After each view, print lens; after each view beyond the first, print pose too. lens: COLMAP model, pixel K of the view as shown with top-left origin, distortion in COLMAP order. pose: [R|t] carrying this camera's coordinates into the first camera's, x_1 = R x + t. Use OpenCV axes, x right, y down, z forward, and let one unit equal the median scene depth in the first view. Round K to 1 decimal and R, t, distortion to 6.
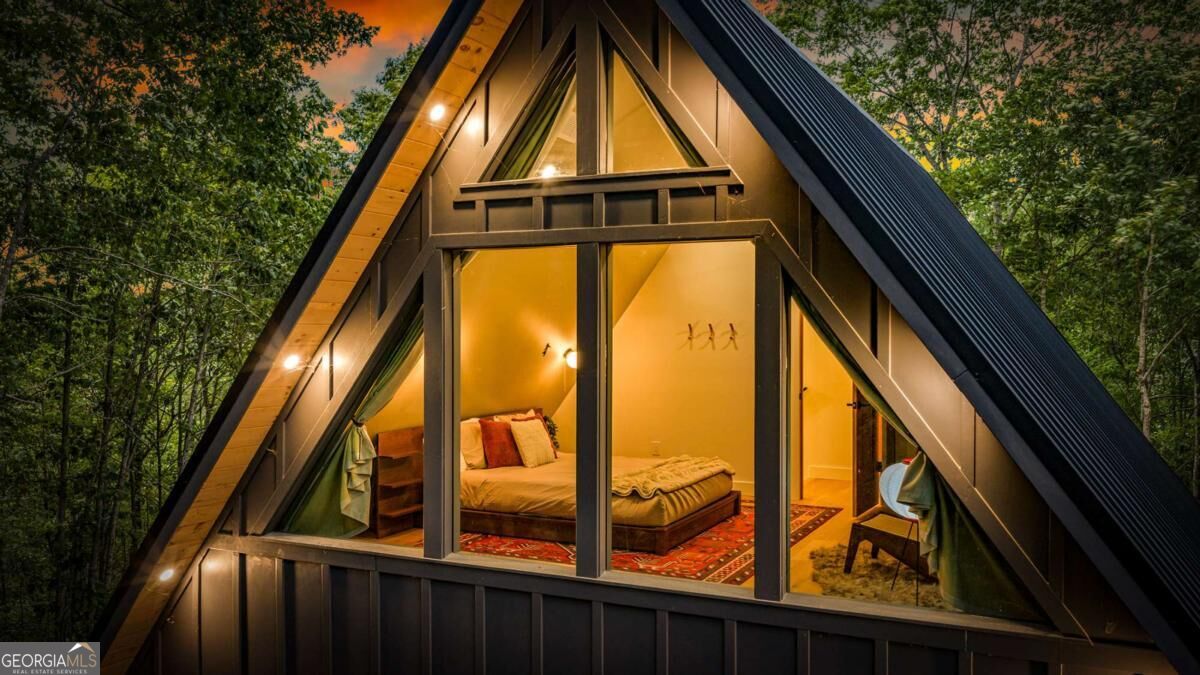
lens RADIAL K [[1046.4, 0, 613.4], [0, 1046.4, 342.6], [0, 0, 1]] dist [0.007032, -0.006509]
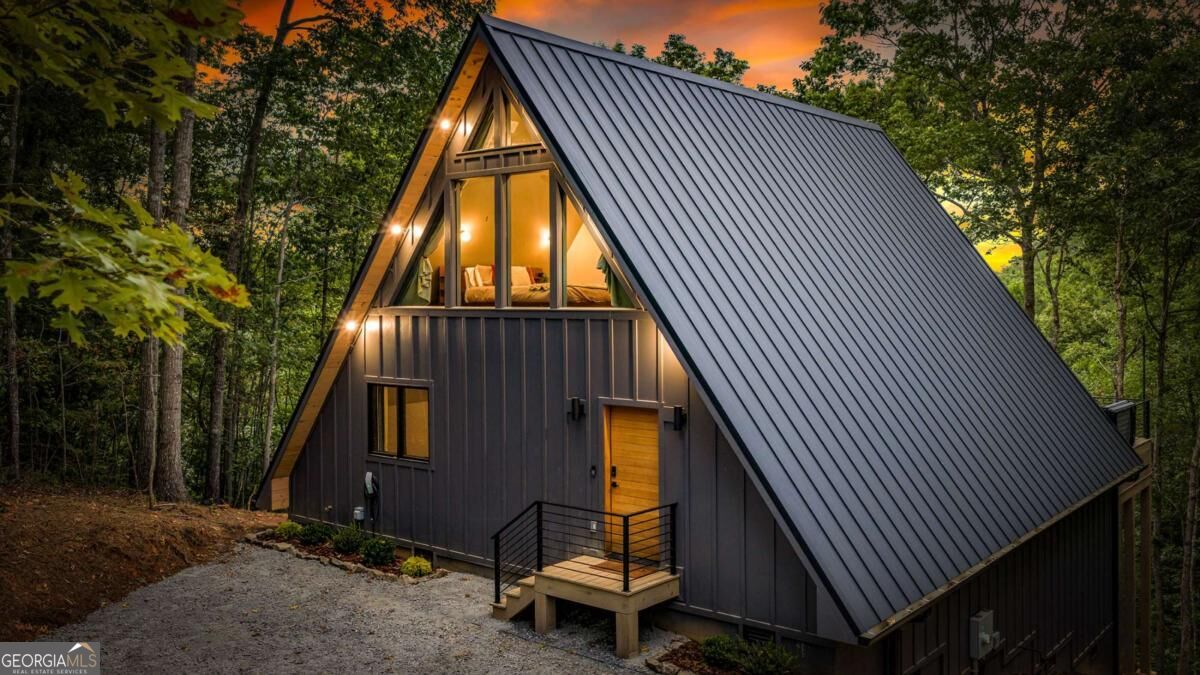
lens RADIAL K [[1037.6, 0, 602.5], [0, 1037.6, 290.6], [0, 0, 1]] dist [0.009604, -0.000367]
pose [[0.972261, -0.007958, -0.233765, 0.728011], [0.004102, 0.999847, -0.016977, 0.206701], [0.233865, 0.015547, 0.972145, -1.234152]]
